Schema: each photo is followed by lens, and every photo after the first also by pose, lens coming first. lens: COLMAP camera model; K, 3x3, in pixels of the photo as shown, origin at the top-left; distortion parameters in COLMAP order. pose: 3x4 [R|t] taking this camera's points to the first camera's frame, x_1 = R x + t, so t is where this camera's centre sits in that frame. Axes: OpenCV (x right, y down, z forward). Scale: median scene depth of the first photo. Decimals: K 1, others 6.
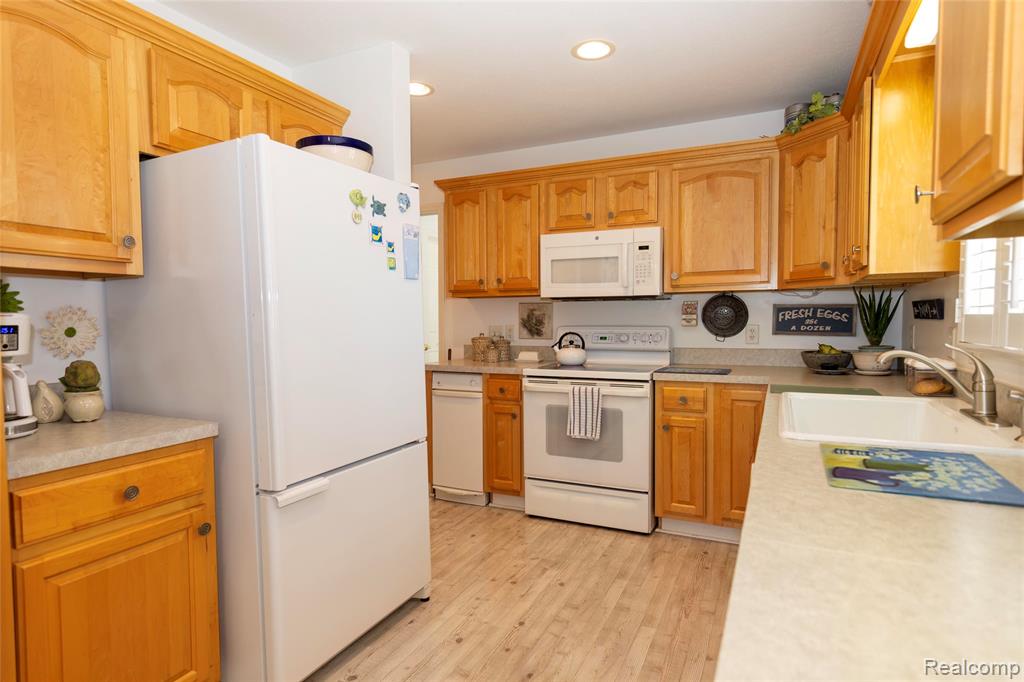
lens RADIAL K [[552.1, 0, 514.1], [0, 552.1, 344.8], [0, 0, 1]] dist [0.007252, 0.001085]
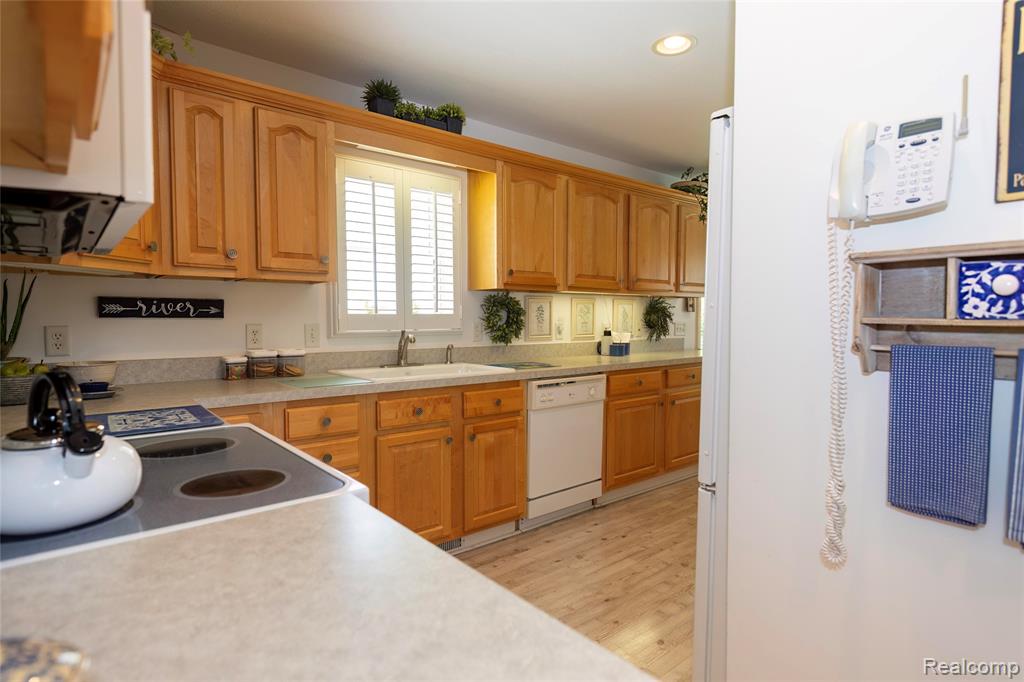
lens RADIAL K [[552.1, 0, 516.2], [0, 552.1, 342.5], [0, 0, 1]] dist [0.007252, 0.001085]
pose [[-0.911250, -0.014978, 0.411582, -0.177921], [0.023565, 0.995805, 0.088414, -0.060375], [-0.411180, 0.090266, -0.907074, 1.324014]]
